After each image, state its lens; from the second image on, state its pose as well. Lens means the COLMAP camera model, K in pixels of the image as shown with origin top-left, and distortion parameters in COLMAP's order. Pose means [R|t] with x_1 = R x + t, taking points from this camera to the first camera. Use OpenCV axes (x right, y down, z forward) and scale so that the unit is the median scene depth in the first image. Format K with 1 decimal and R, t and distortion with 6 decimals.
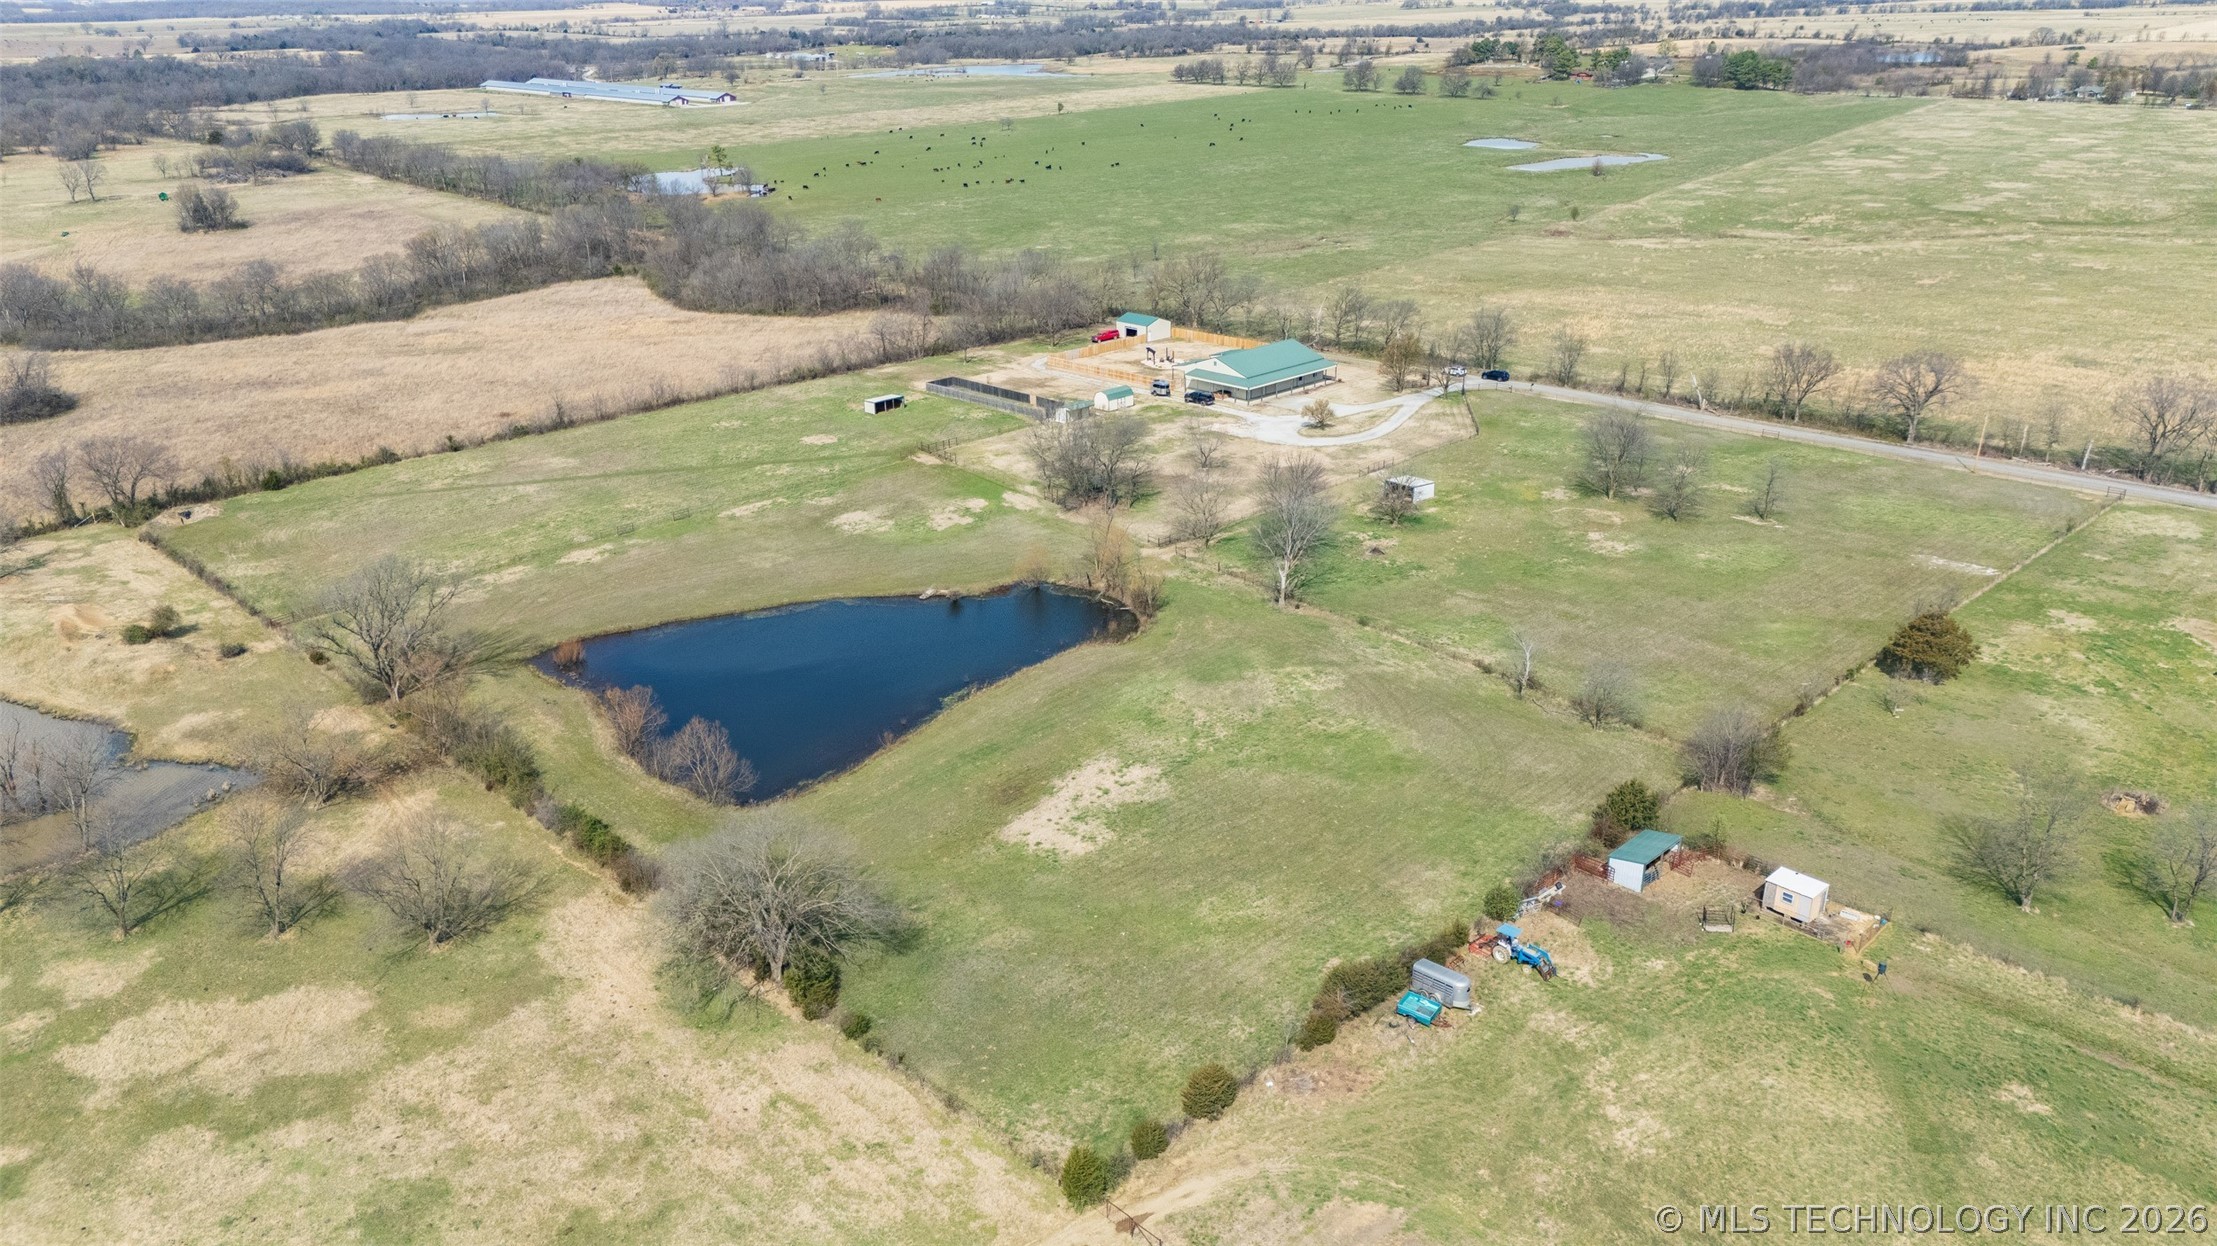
lens RADIAL K [[1620.4, 0, 1097.1], [0, 1620.4, 626.3], [0, 0, 1]] dist [0.076756, -0.067129]
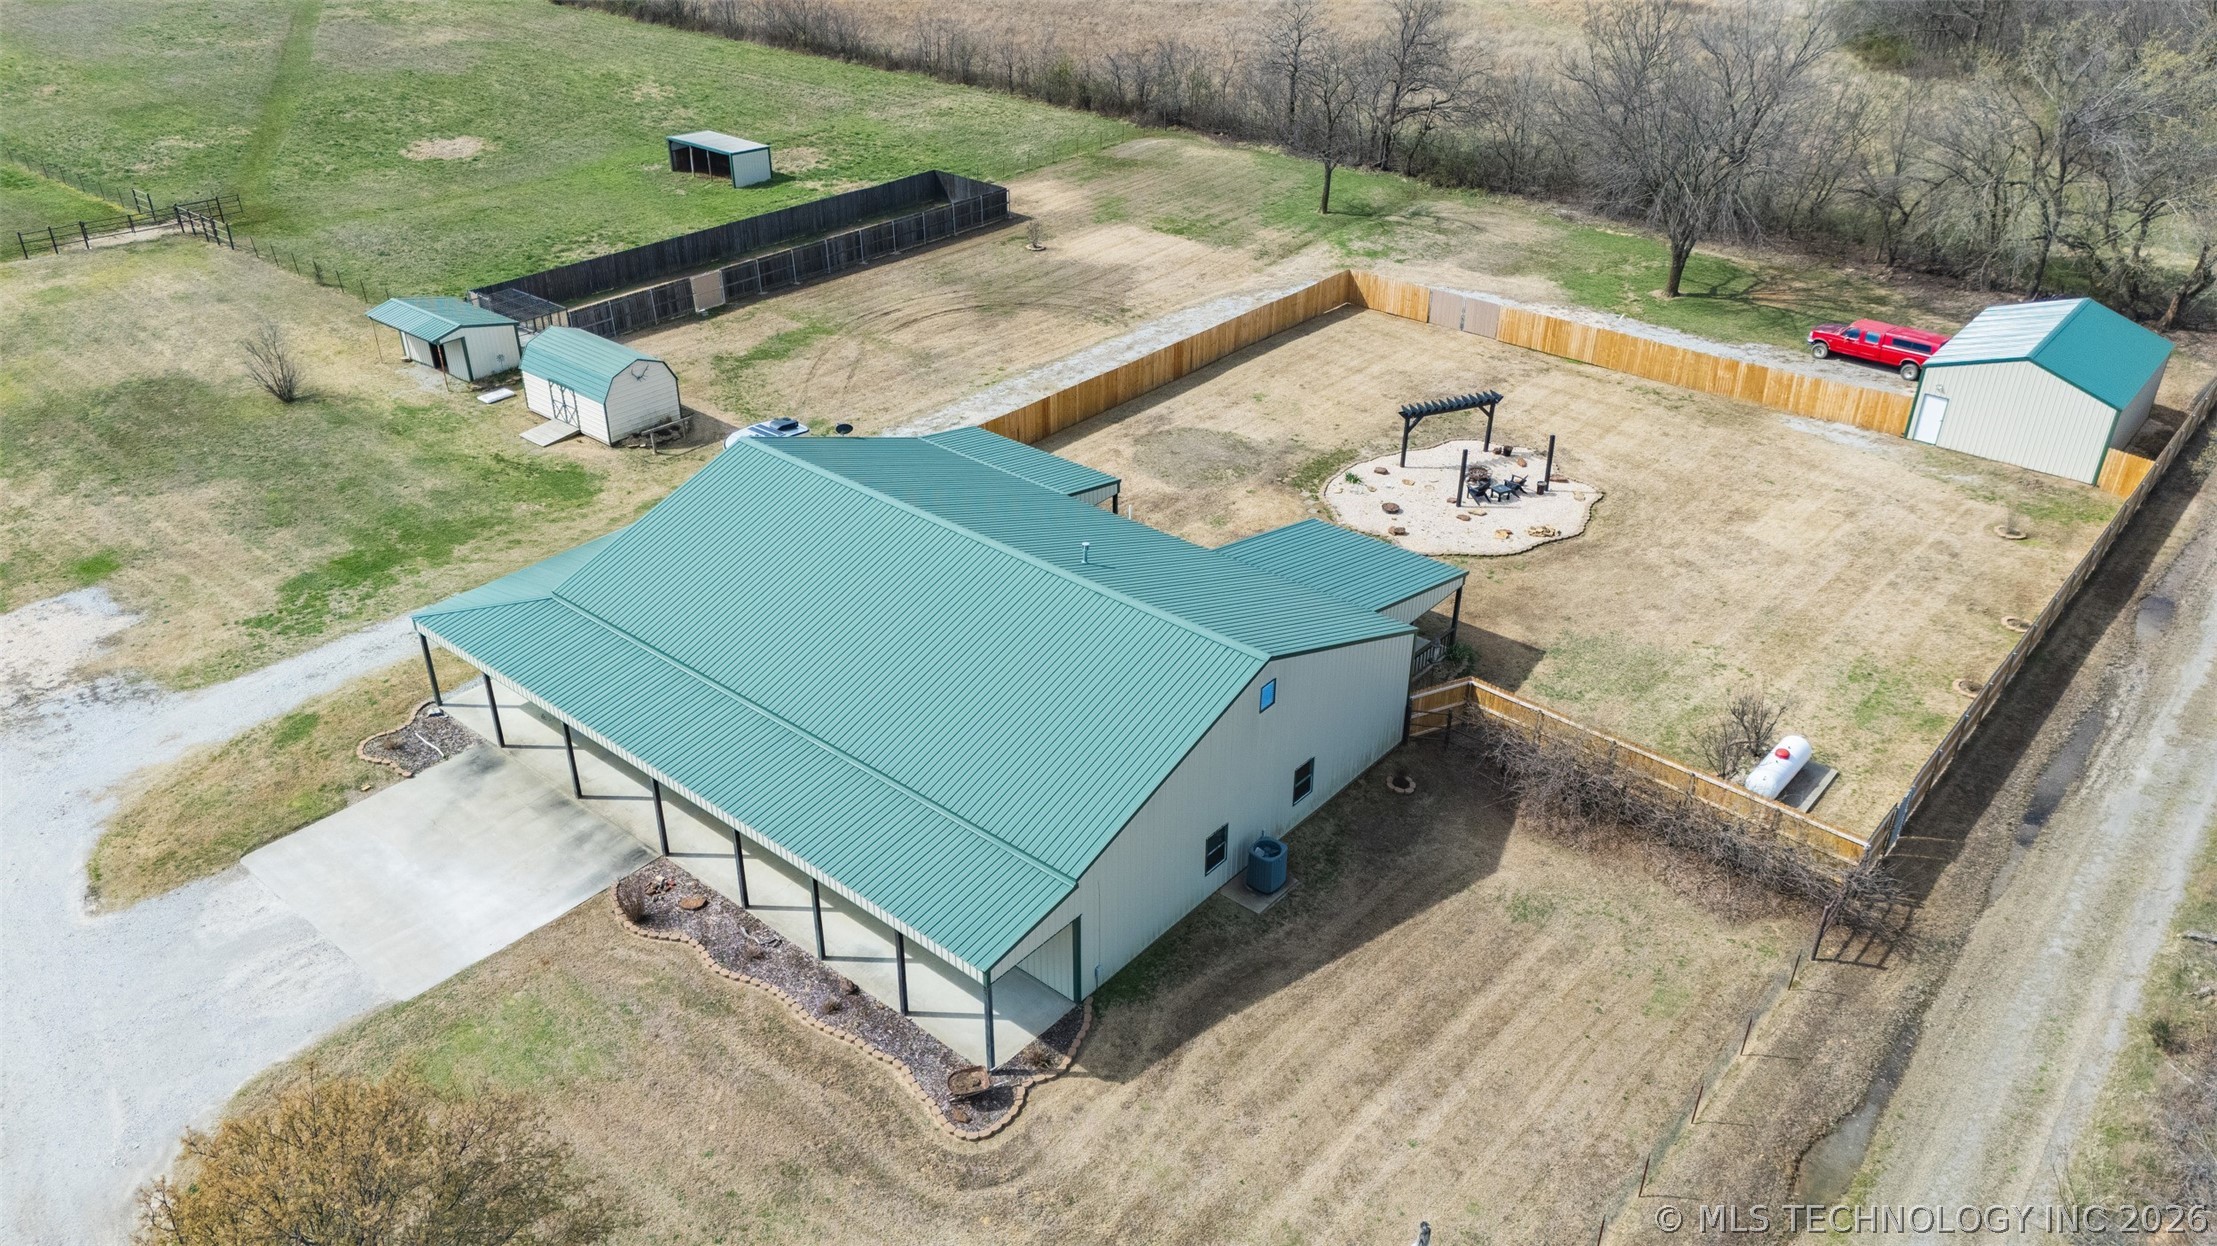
lens RADIAL K [[1620.4, 0, 1097.1], [0, 1620.4, 626.3], [0, 0, 1]] dist [0.076756, -0.067129]
pose [[0.094597, 0.518394, -0.849893, 0.313247], [-0.365151, 0.812287, 0.454813, -0.315737], [0.926130, 0.267315, 0.266133, 1.267006]]
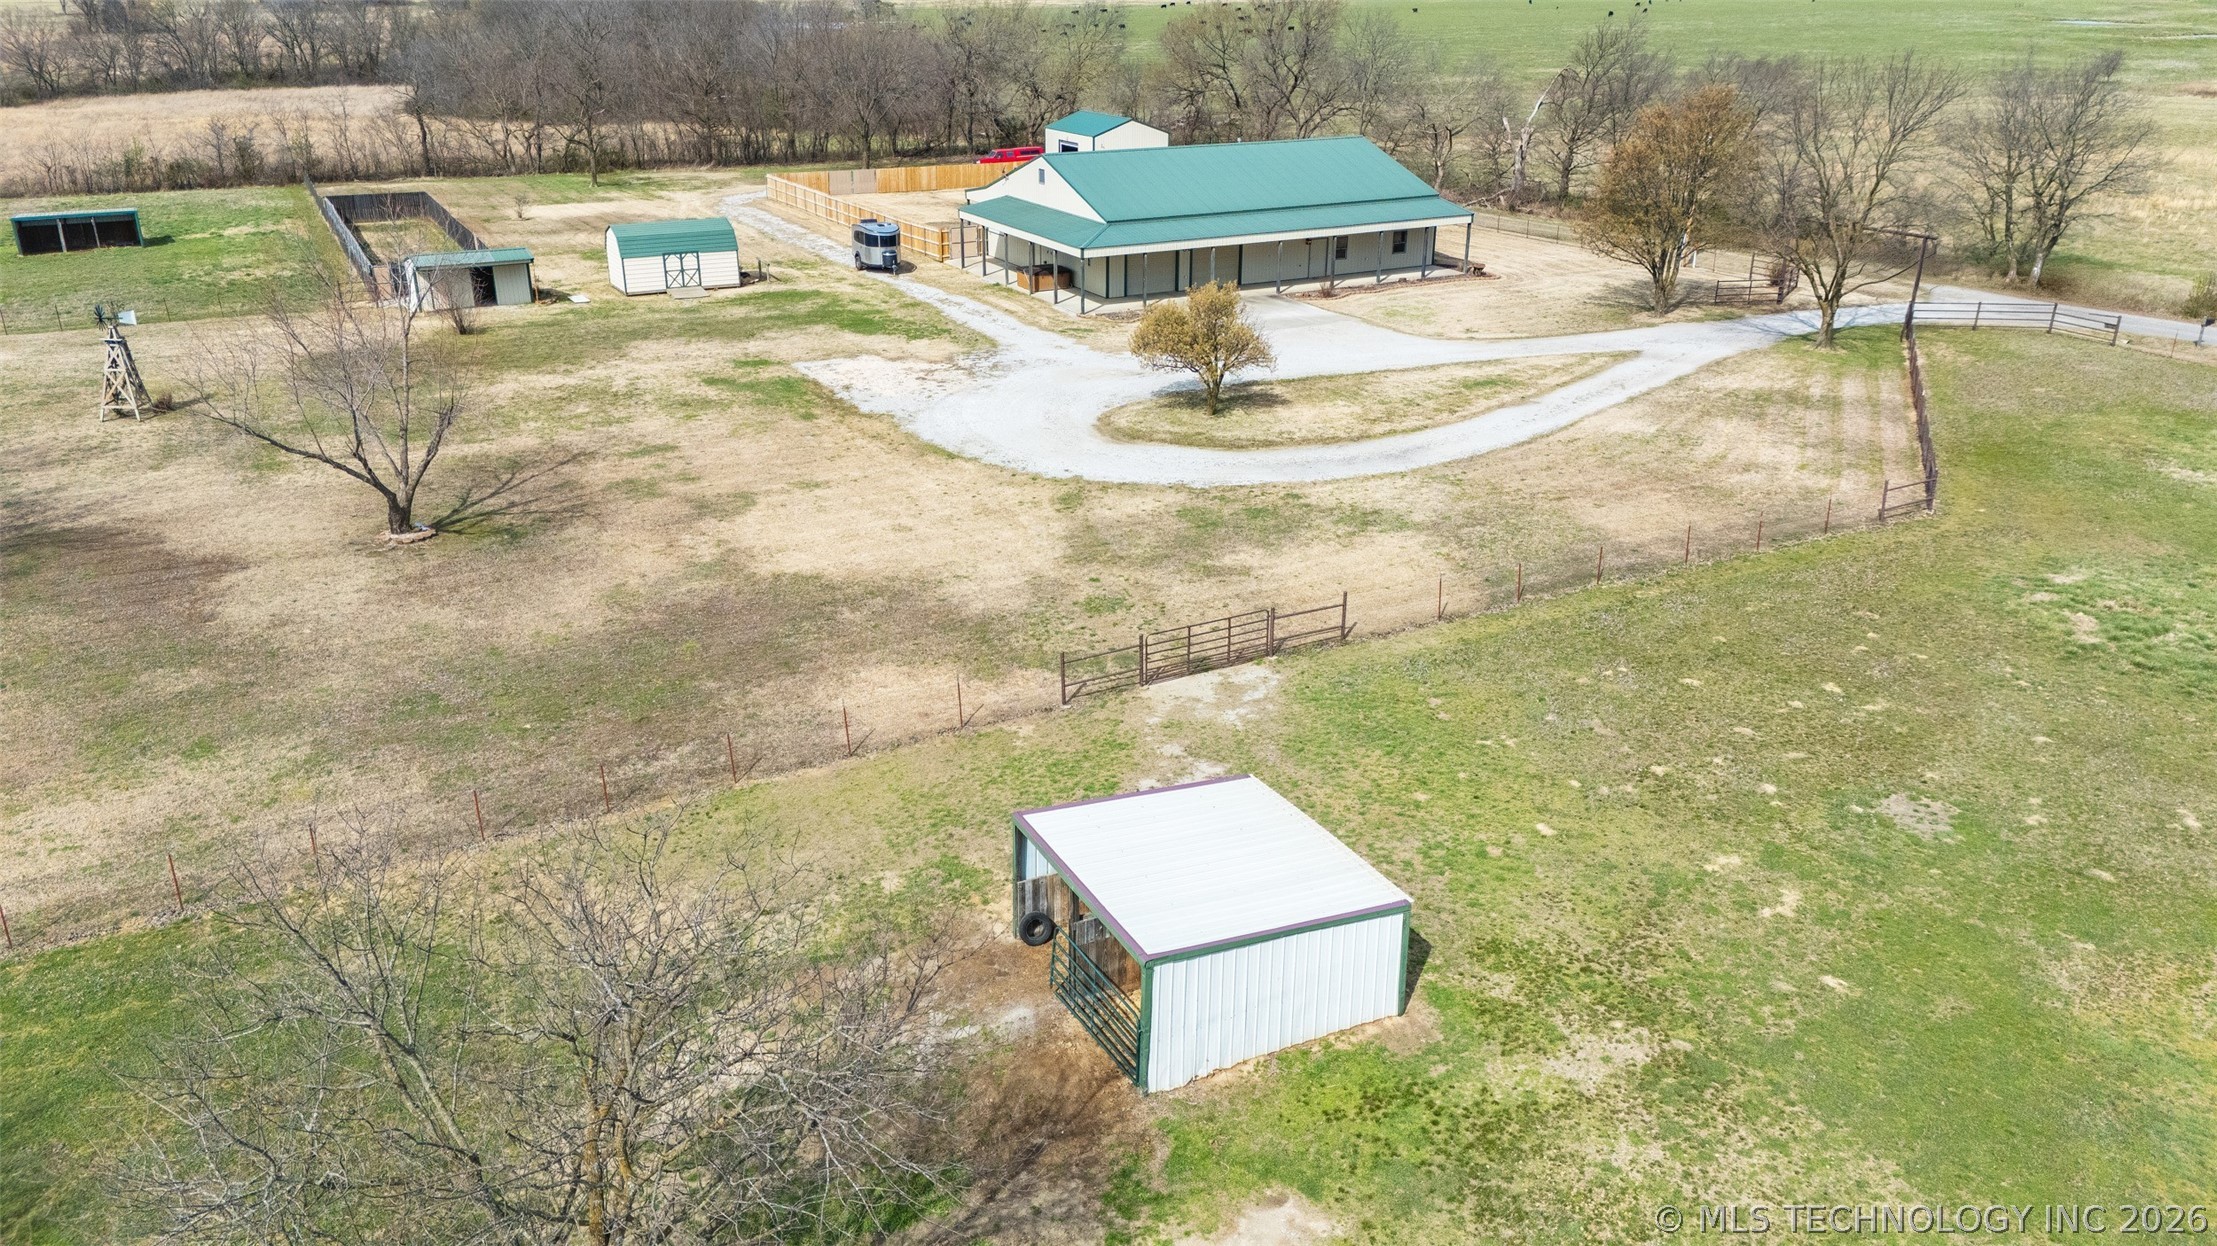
lens RADIAL K [[1620.4, 0, 1097.1], [0, 1620.4, 626.3], [0, 0, 1]] dist [0.076756, -0.067129]
pose [[0.960626, 0.122537, -0.249363, 0.216899], [-0.120163, 0.992445, 0.024780, -0.110452], [0.250516, 0.006160, 0.968093, 0.899381]]
